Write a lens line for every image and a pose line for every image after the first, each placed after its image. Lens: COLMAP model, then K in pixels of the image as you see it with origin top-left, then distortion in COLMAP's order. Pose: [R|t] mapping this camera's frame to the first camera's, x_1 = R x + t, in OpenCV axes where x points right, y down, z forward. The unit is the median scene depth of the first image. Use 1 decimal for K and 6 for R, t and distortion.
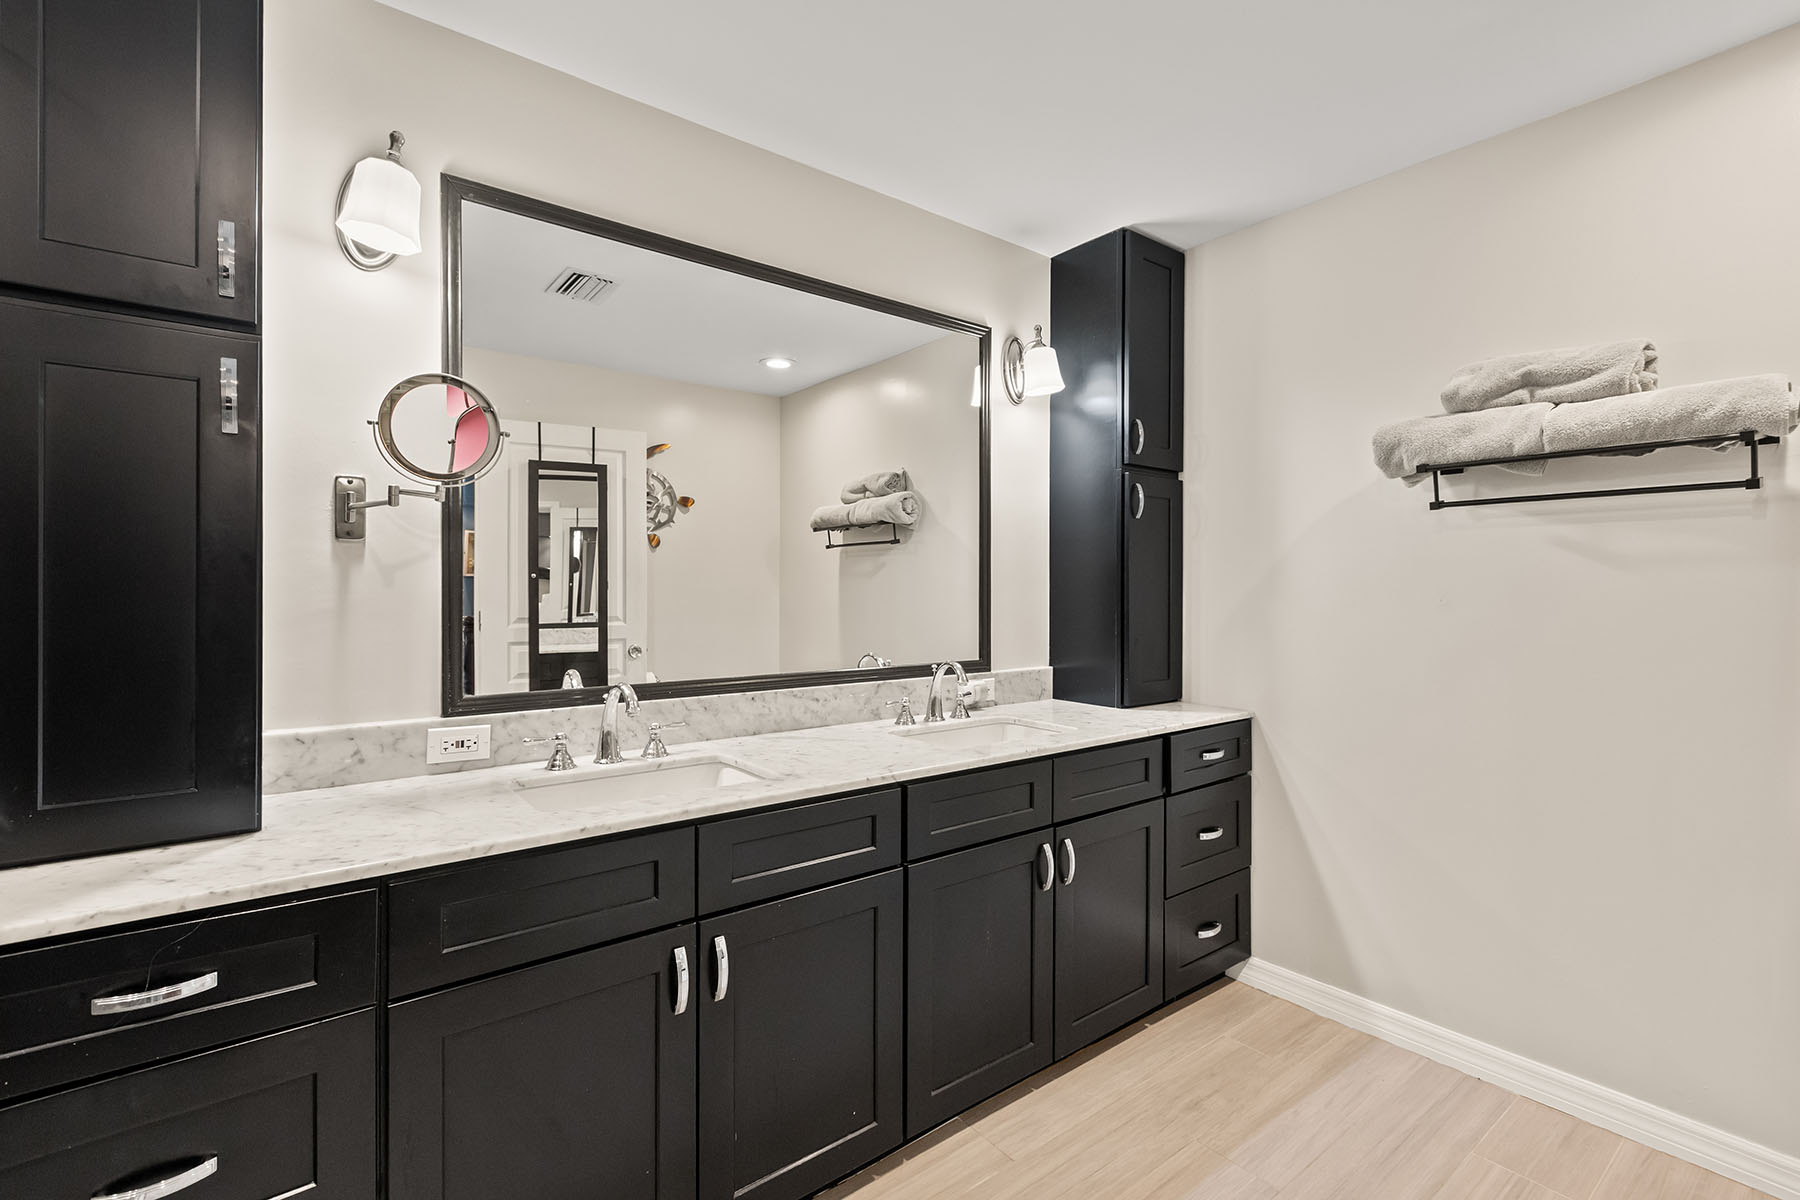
lens RADIAL K [[812.5, 0, 897.9], [0, 812.5, 581.0], [0, 0, 1]] dist [0.002094, -0.001699]
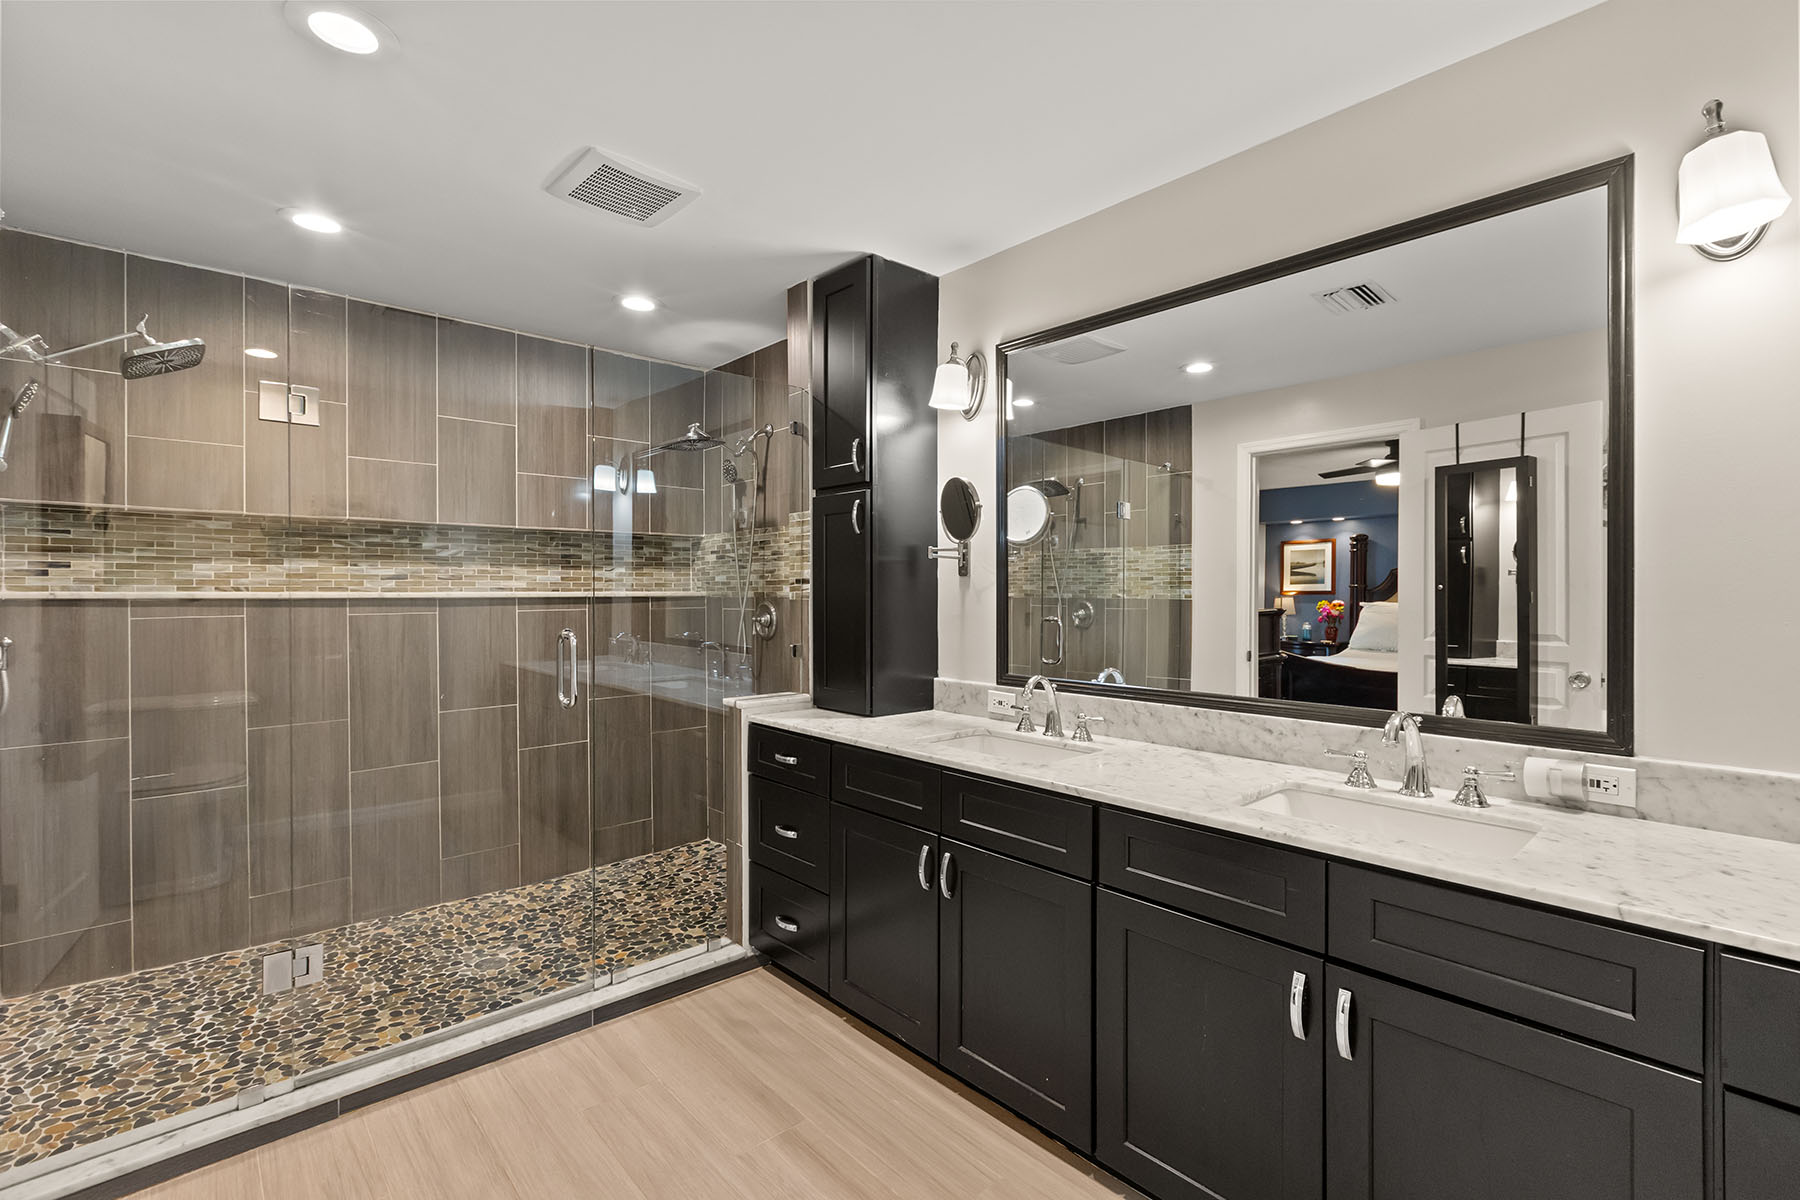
lens RADIAL K [[812.5, 0, 899.1], [0, 812.5, 608.0], [0, 0, 1]] dist [0.002094, -0.001699]
pose [[0.050800, 0.009573, -0.998663, 0.768731], [0.005488, 0.999936, 0.009865, 0.001493], [0.998694, -0.005981, 0.050744, 0.556553]]
